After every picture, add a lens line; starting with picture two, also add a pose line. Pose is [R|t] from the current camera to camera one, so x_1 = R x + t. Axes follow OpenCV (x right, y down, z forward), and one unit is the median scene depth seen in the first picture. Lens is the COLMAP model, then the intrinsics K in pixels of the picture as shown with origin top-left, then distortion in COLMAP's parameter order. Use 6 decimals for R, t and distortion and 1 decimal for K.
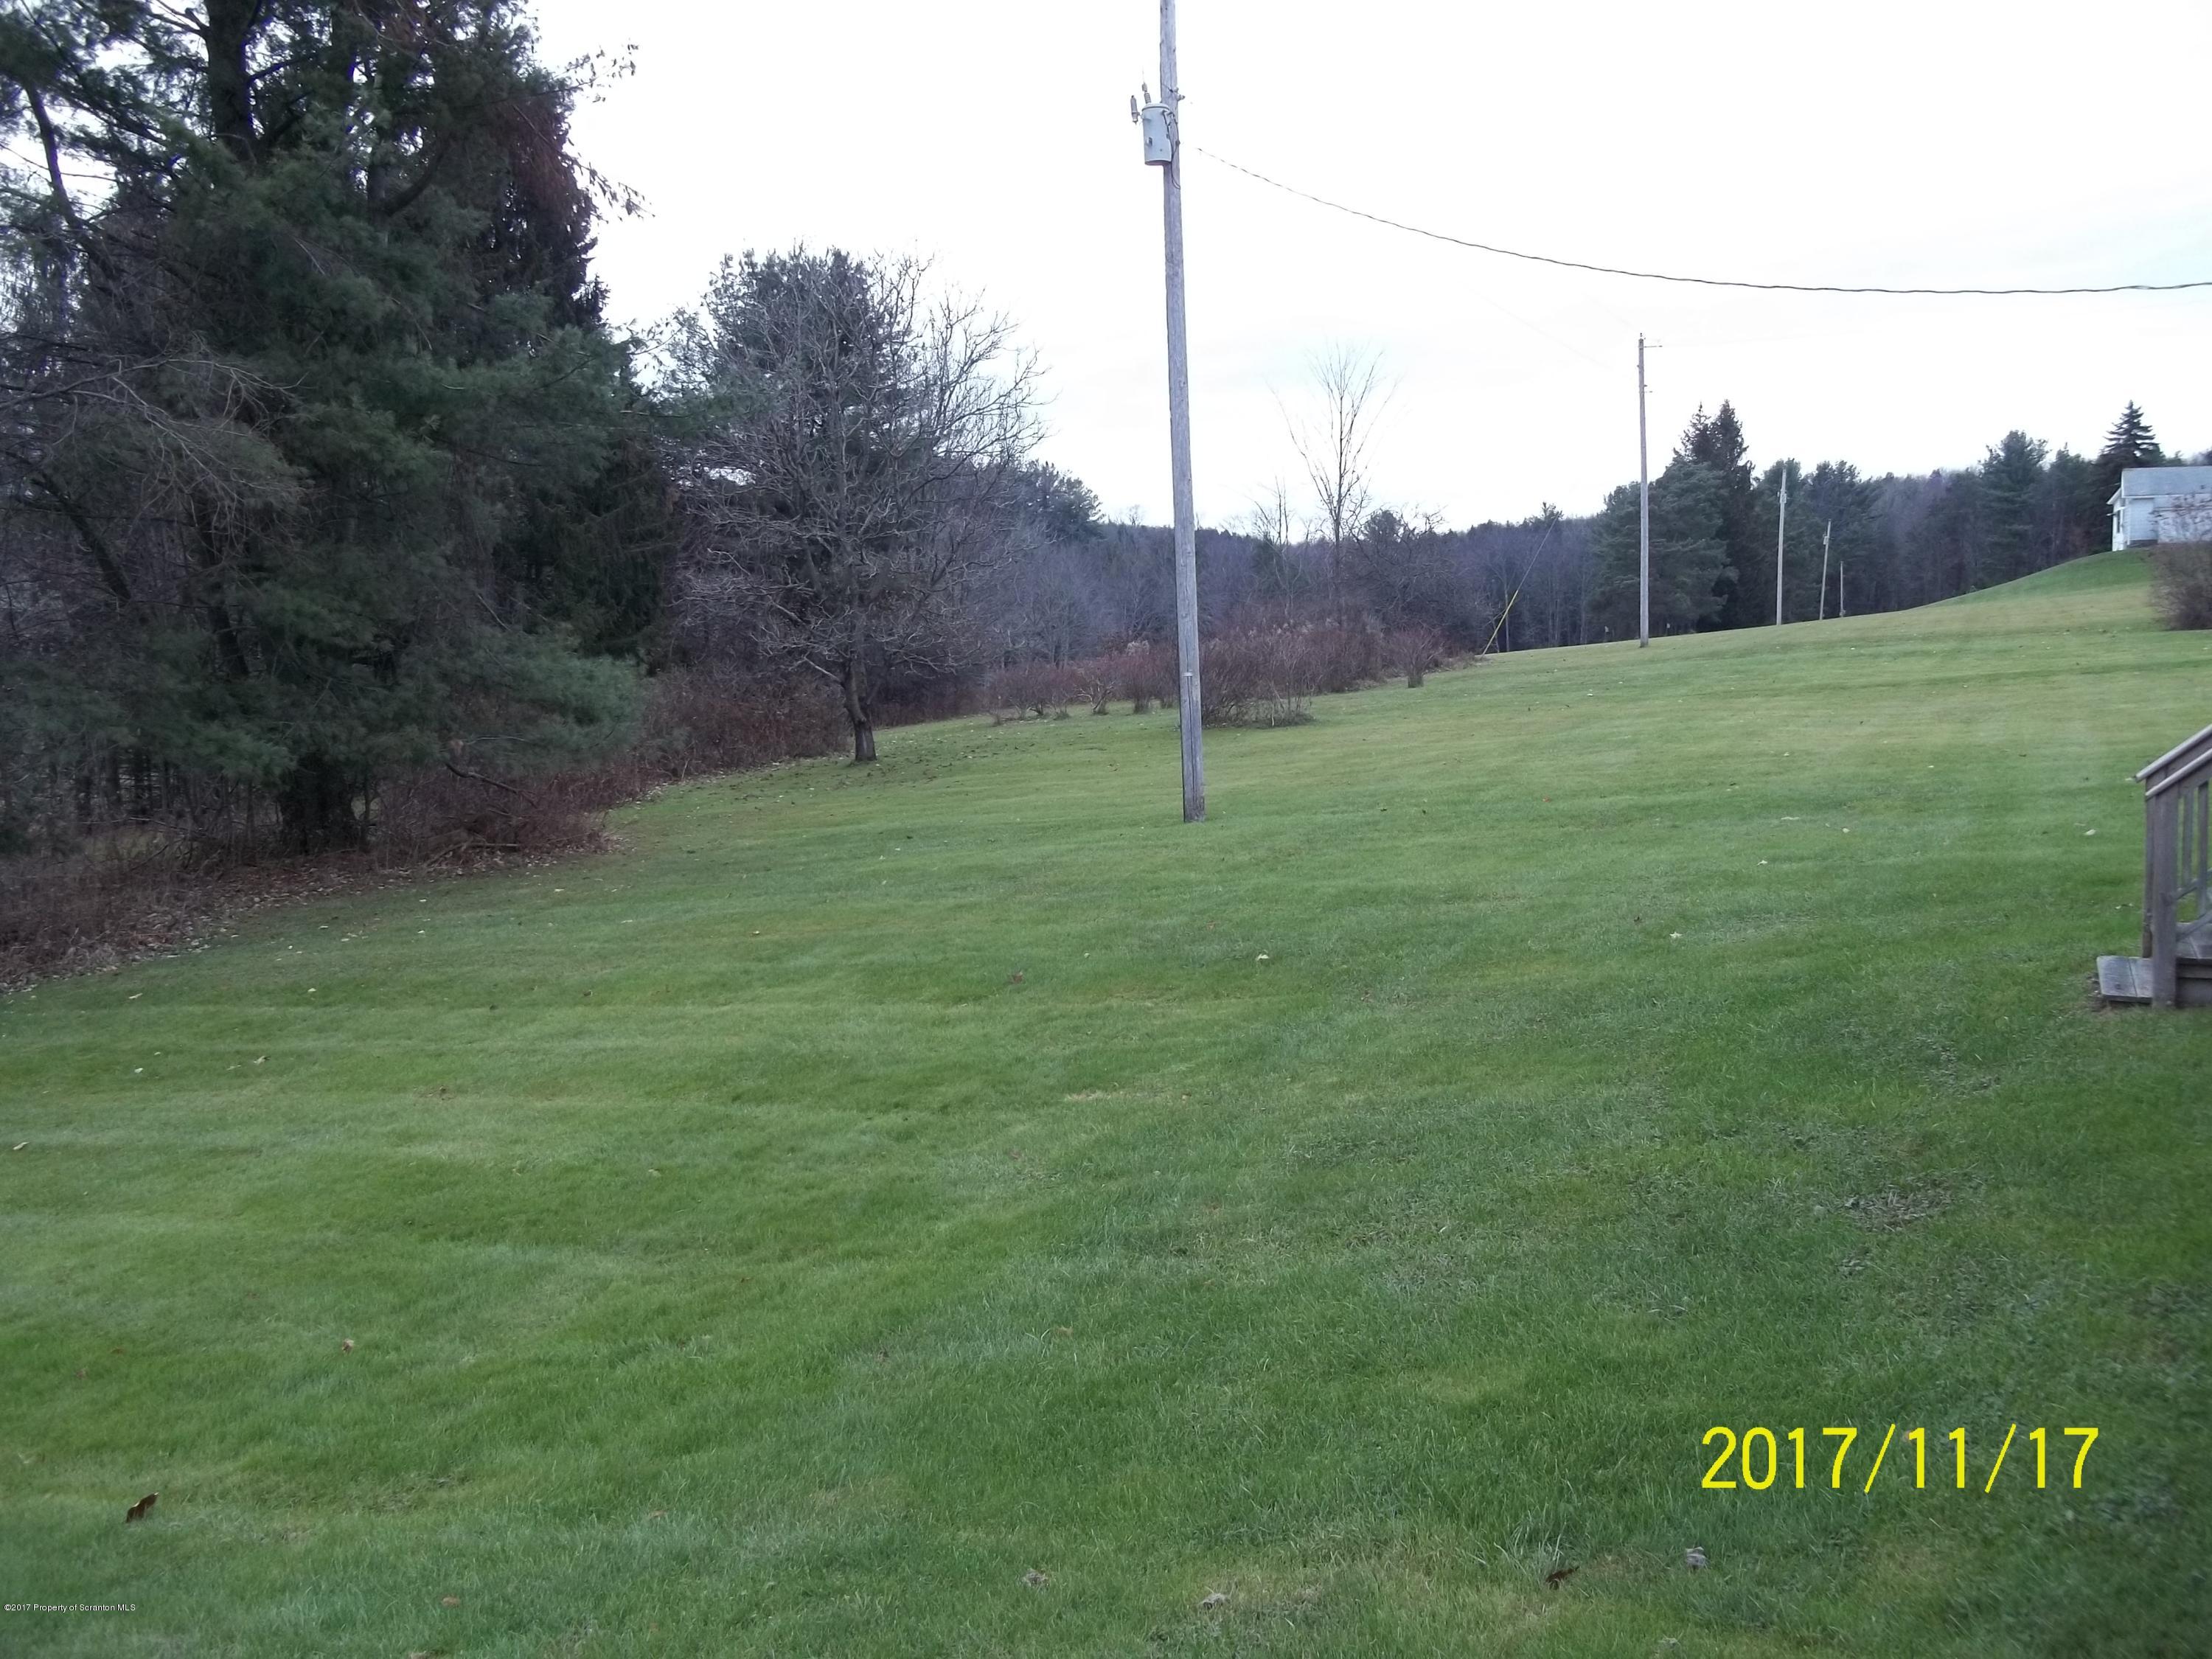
lens RADIAL K [[2119.6, 0, 1105.8], [0, 2119.6, 827.9], [0, 0, 1]] dist [0.016253, 0.000000]
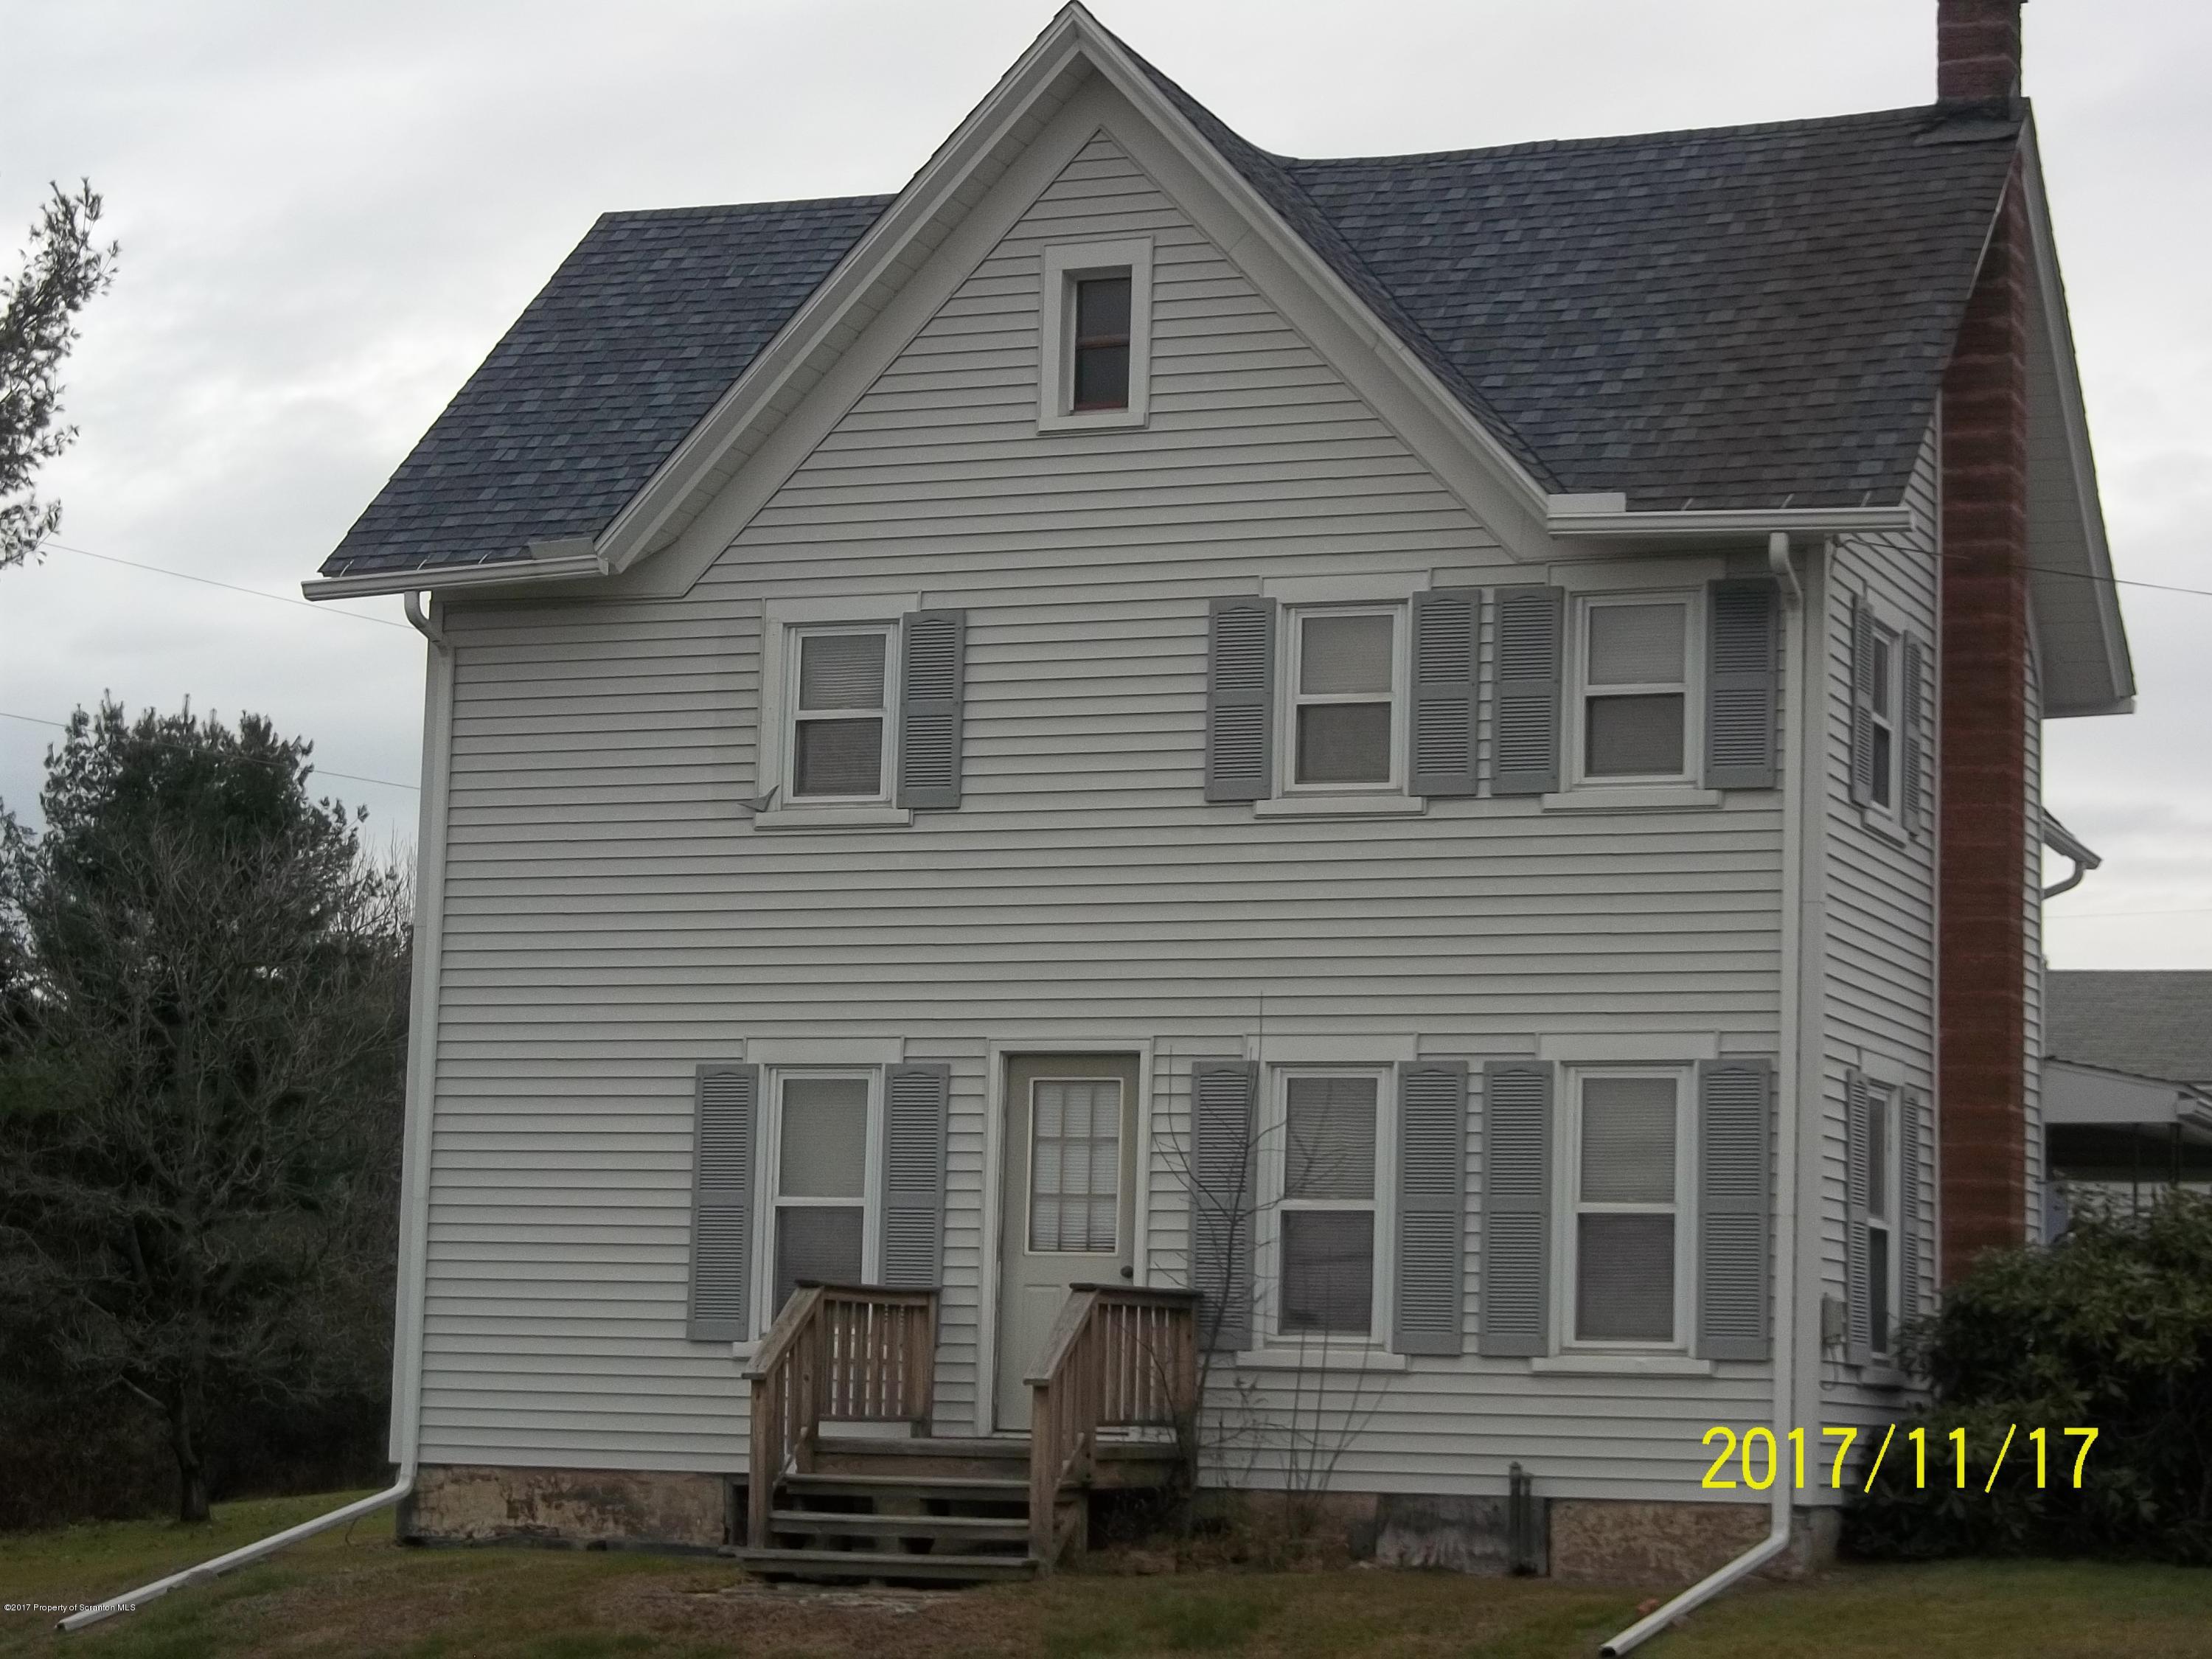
lens RADIAL K [[5010.7, 0, 1106.1], [0, 5010.7, 831.5], [0, 0, 1]] dist [-0.042580, 0.000000]
pose [[0.998675, 0.044906, 0.025127, 0.125440], [-0.039185, 0.980159, -0.194300, 0.049294], [-0.033353, 0.193058, 0.980620, -0.632218]]
